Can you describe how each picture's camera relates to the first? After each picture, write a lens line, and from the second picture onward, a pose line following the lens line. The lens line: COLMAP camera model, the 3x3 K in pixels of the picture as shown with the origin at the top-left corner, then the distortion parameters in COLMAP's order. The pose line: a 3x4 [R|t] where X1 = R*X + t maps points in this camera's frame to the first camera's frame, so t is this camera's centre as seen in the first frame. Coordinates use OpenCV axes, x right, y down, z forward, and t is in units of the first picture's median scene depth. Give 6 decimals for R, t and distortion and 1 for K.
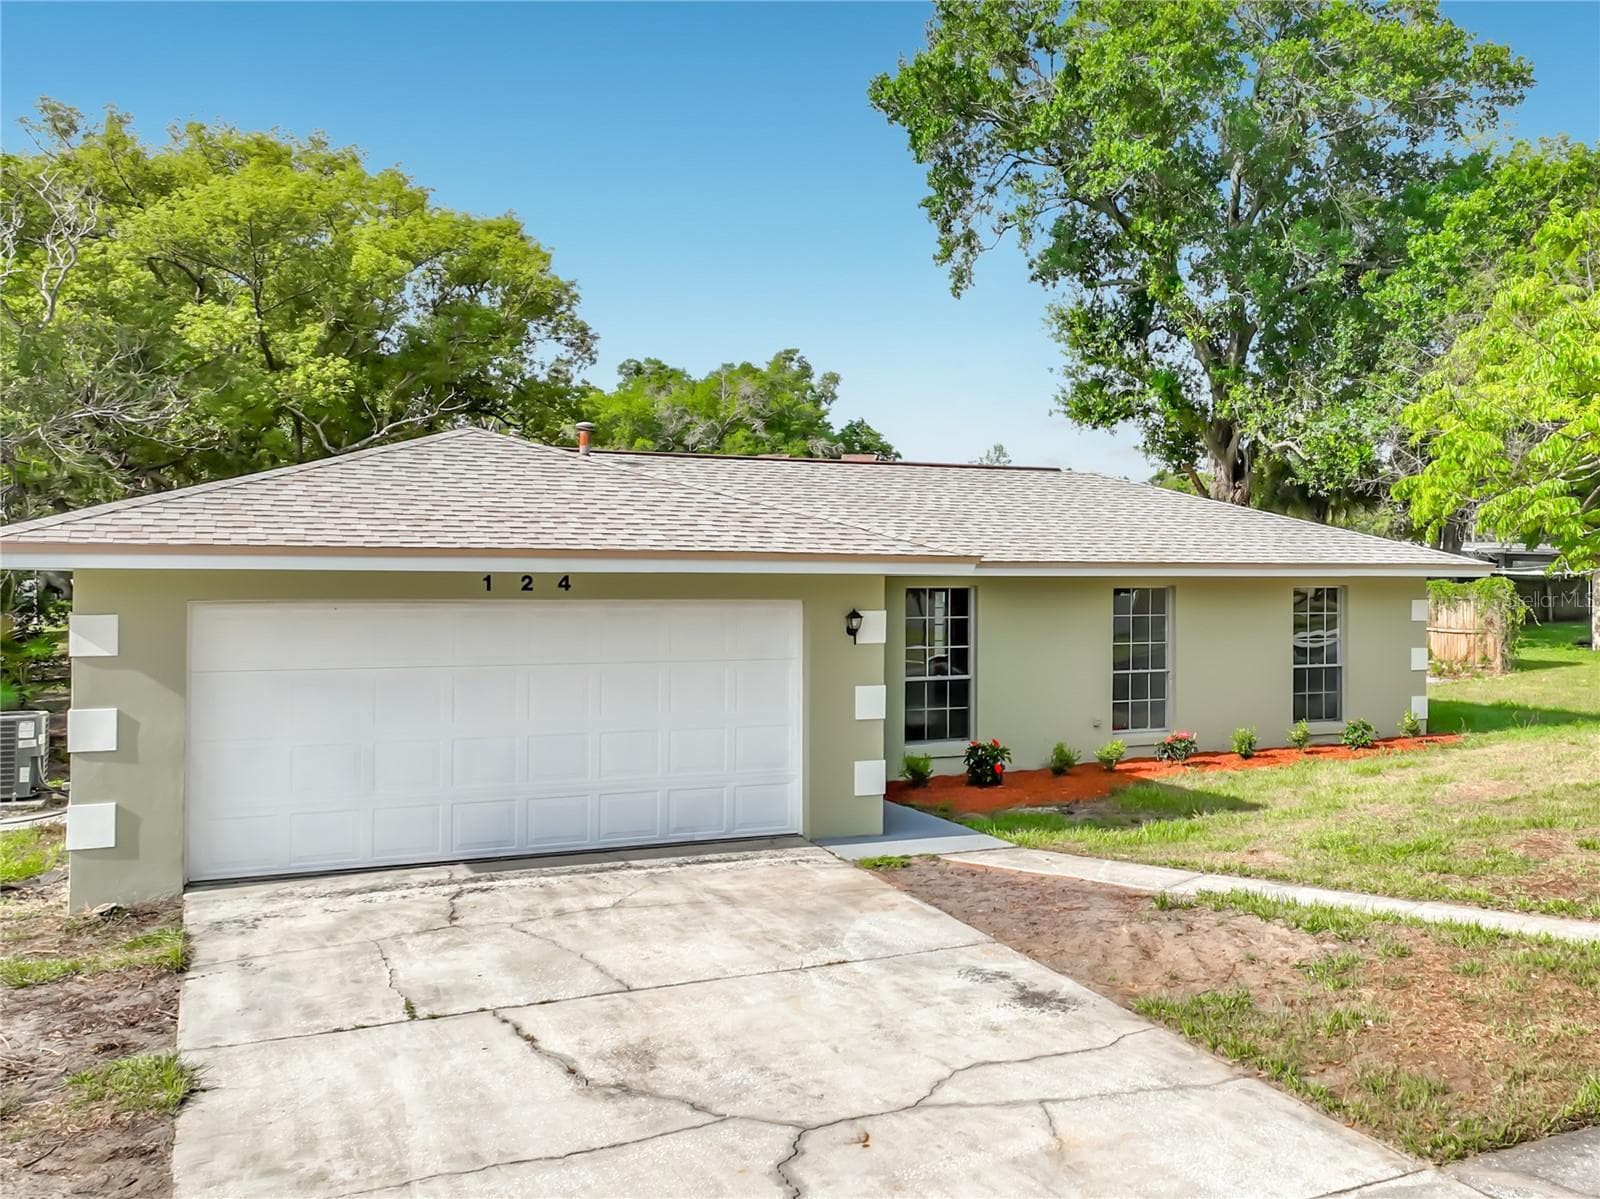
lens RADIAL K [[1596.4, 0, 1113.9], [0, 1596.4, 595.7], [0, 0, 1]] dist [-0.005021, -0.009321]
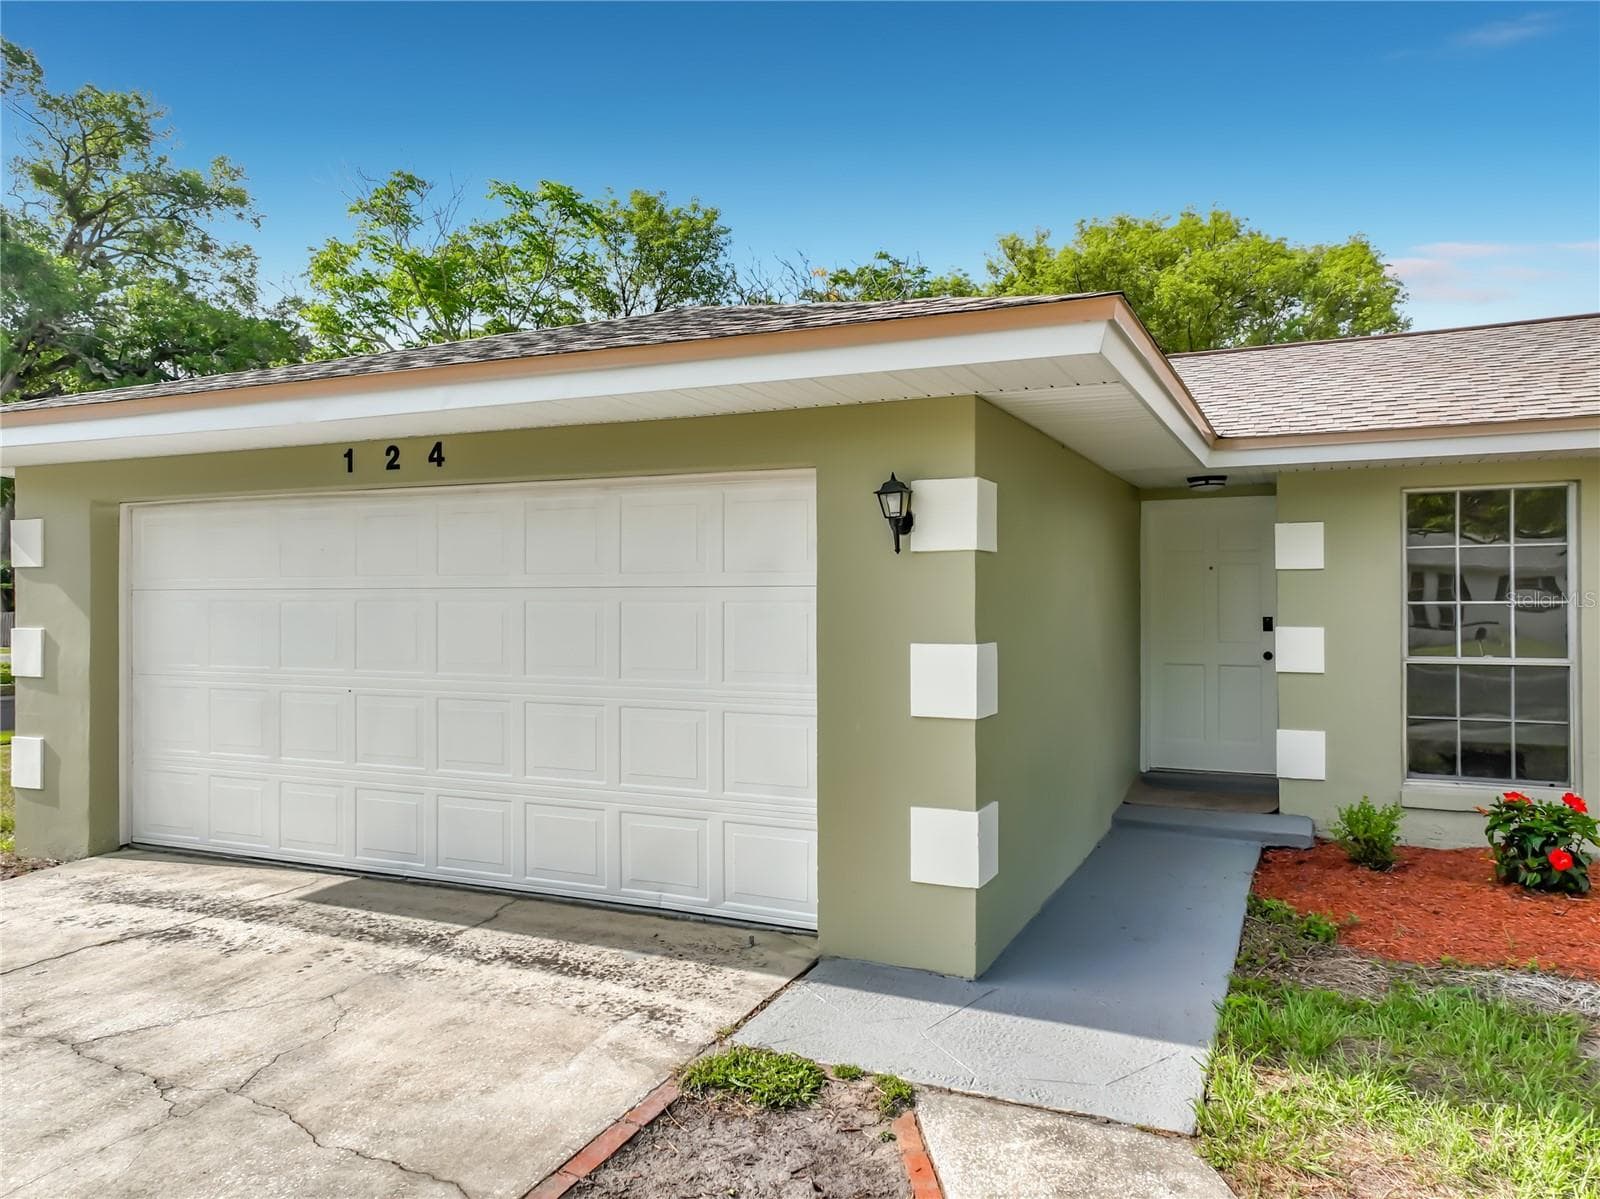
lens RADIAL K [[1122.9, 0, 783.7], [0, 1122.9, 601.5], [0, 0, 1]] dist [0.028113, 0.001574]
pose [[0.570983, -0.002361, -0.820958, 0.055986], [-0.005259, 0.999965, -0.006534, 0.030748], [0.820945, 0.008048, 0.570951, 0.513372]]
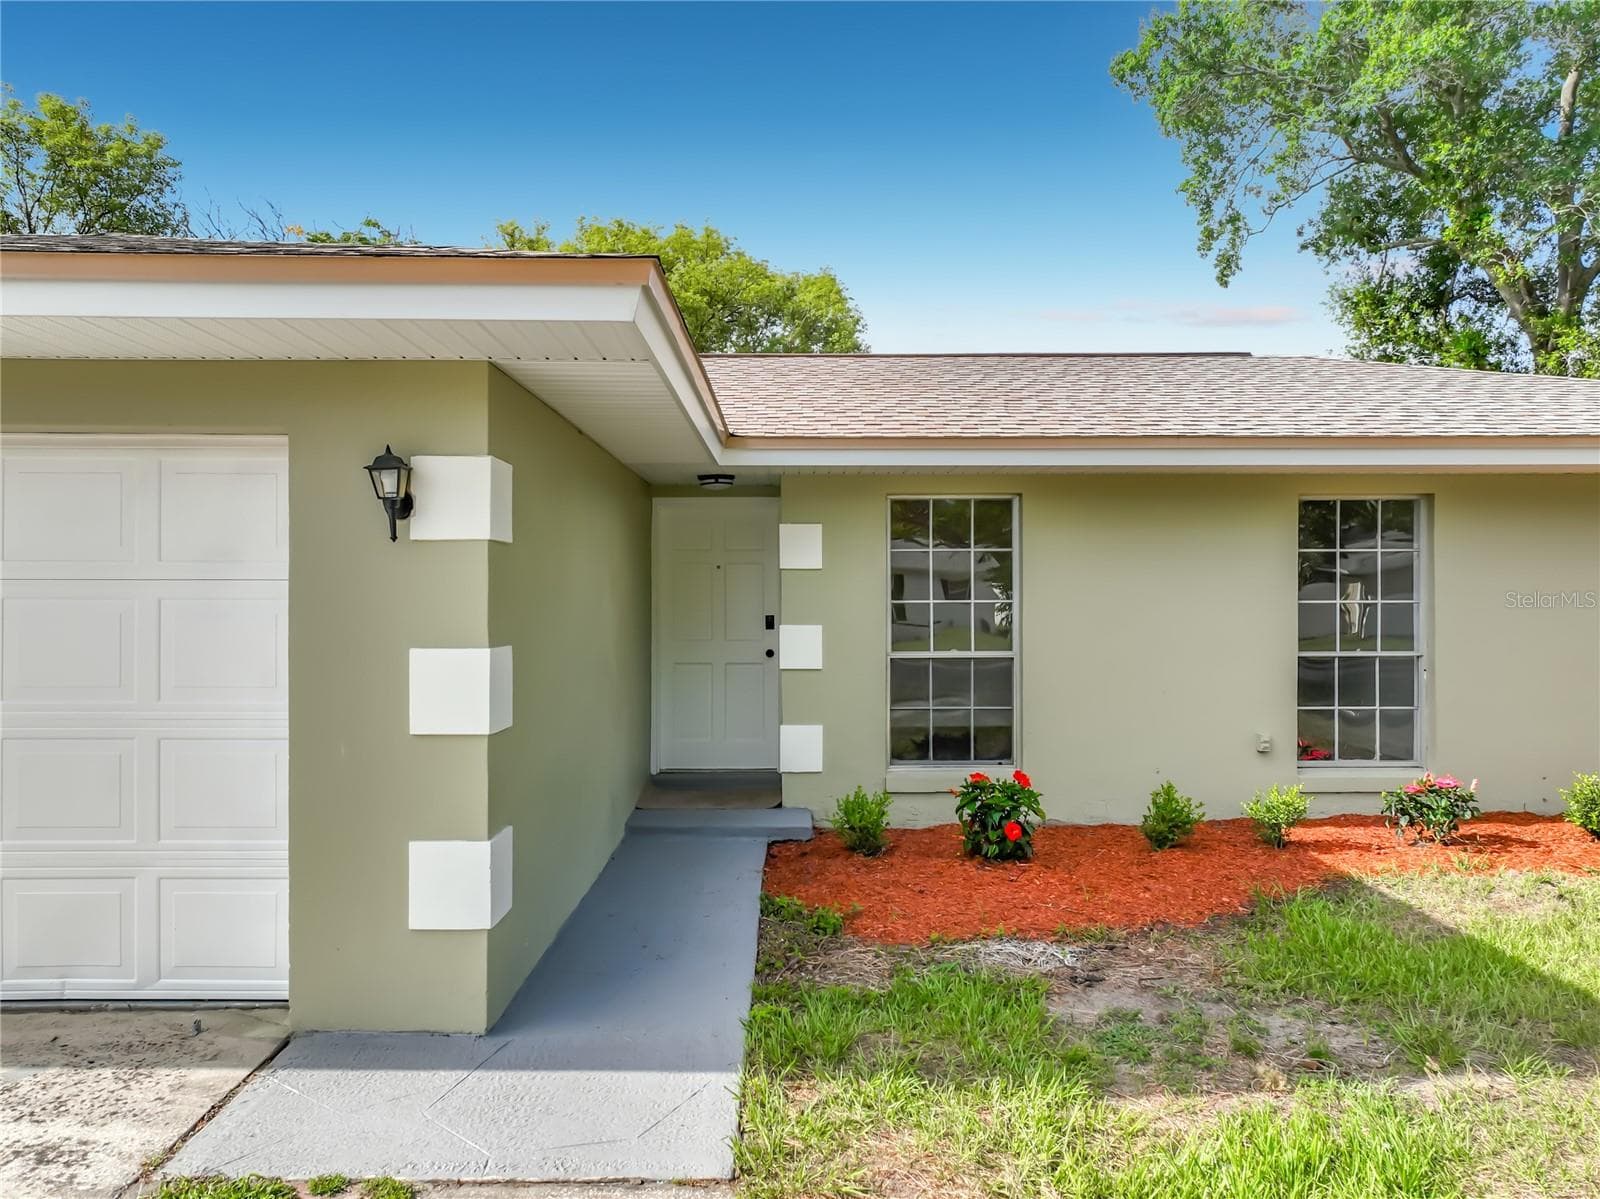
lens RADIAL K [[1136.8, 0, 787.4], [0, 1136.8, 599.9], [0, 0, 1]] dist [-0.004485, 0.018755]
pose [[0.866880, -0.001136, -0.498516, 0.037834], [-0.003718, 0.999955, -0.008745, 0.030725], [0.498503, 0.009434, 0.866836, 0.527250]]
